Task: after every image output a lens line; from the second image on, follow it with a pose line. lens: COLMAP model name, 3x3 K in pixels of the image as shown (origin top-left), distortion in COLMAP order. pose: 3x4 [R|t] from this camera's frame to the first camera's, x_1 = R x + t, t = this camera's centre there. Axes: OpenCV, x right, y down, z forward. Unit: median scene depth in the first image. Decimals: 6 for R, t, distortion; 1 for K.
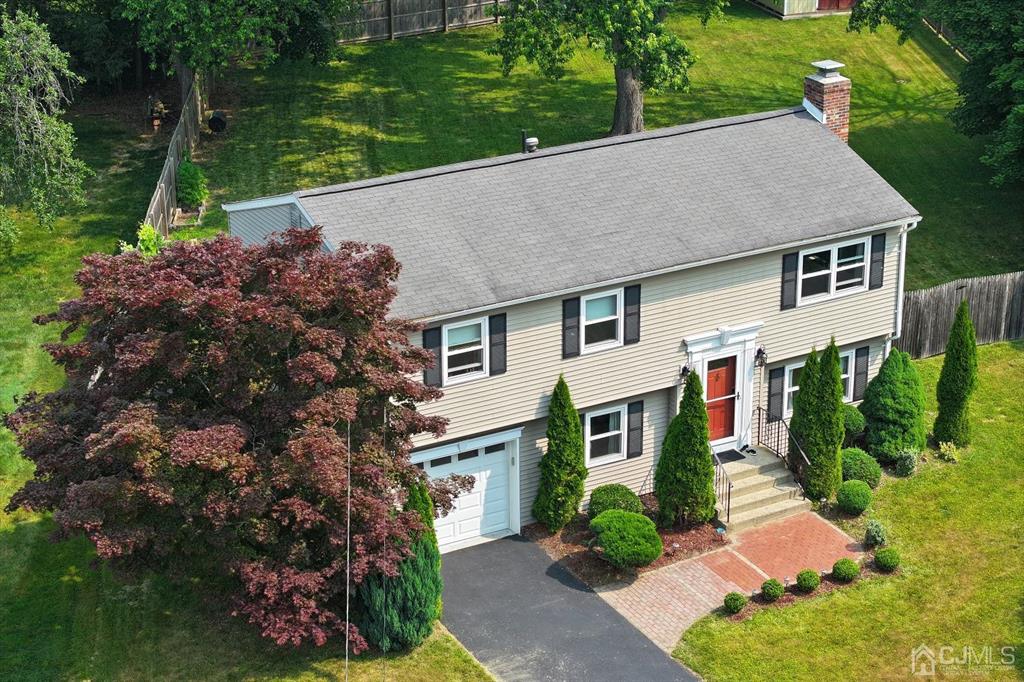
lens RADIAL K [[2033.5, 0, 515.1], [0, 2033.5, 343.5], [0, 0, 1]] dist [-0.129057, 0.000000]
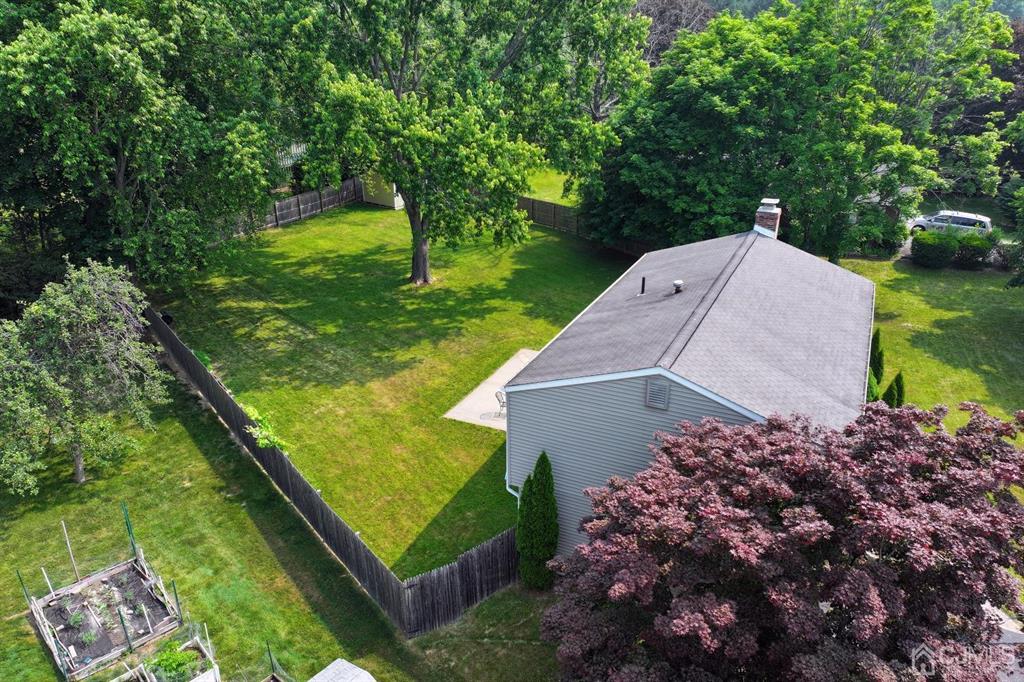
lens RADIAL K [[712.4, 0, 516.2], [0, 712.4, 349.5], [0, 0, 1]] dist [0.007711, -0.006188]
pose [[0.808673, -0.231471, 0.540804, -0.369527], [0.216341, 0.971926, 0.092498, -0.130427], [-0.547033, 0.042198, 0.836047, 0.694176]]
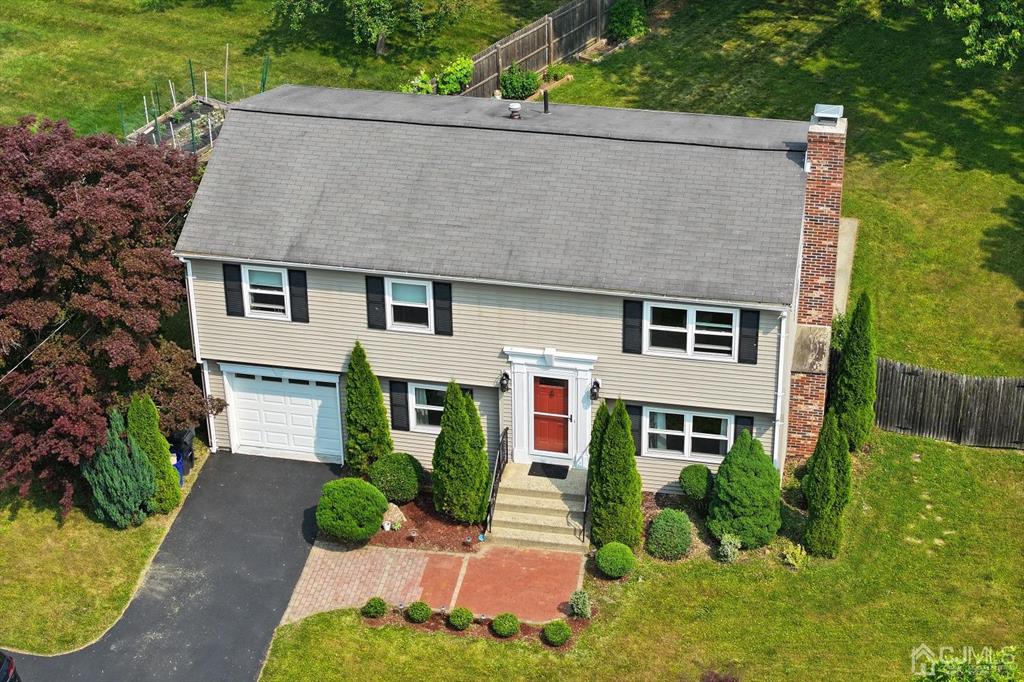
lens RADIAL K [[2033.5, 0, 512.9], [0, 2033.5, 337.4], [0, 0, 1]] dist [-0.129057, 0.000000]
pose [[0.758497, 0.340106, -0.555887, 0.630590], [-0.237234, 0.938586, 0.250550, -0.254344], [0.606961, -0.058166, 0.792600, 0.205732]]
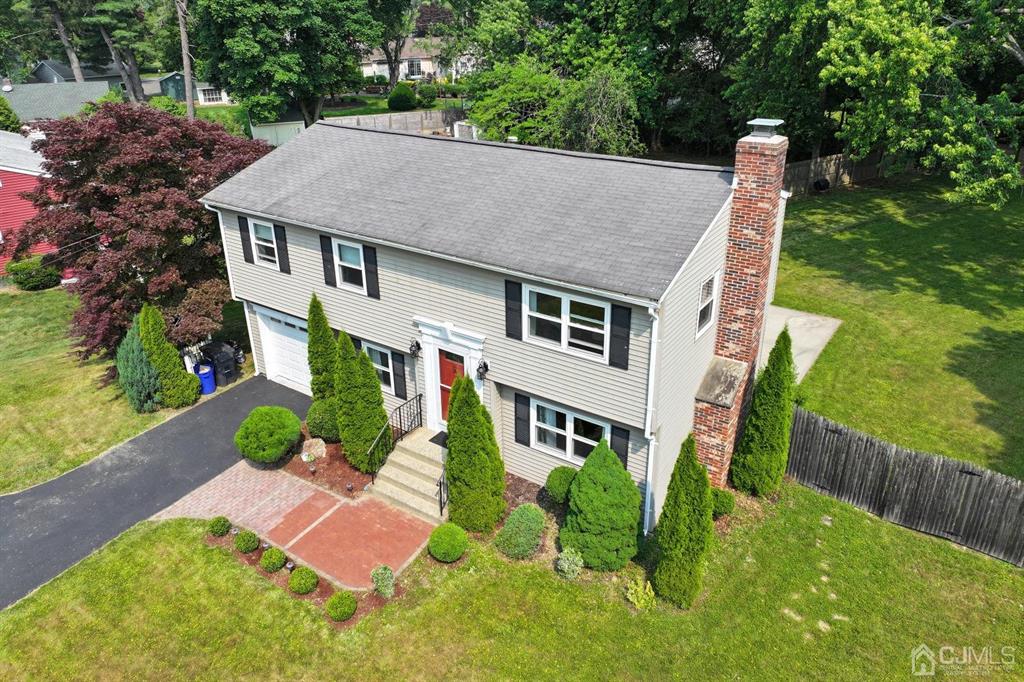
lens RADIAL K [[712.4, 0, 511.8], [0, 712.4, 311.0], [0, 0, 1]] dist [0.007711, -0.006188]
pose [[0.444622, 0.361495, -0.819532, 0.410031], [-0.329342, 0.916830, 0.225735, -0.105828], [0.832974, 0.169539, 0.526698, 0.827780]]
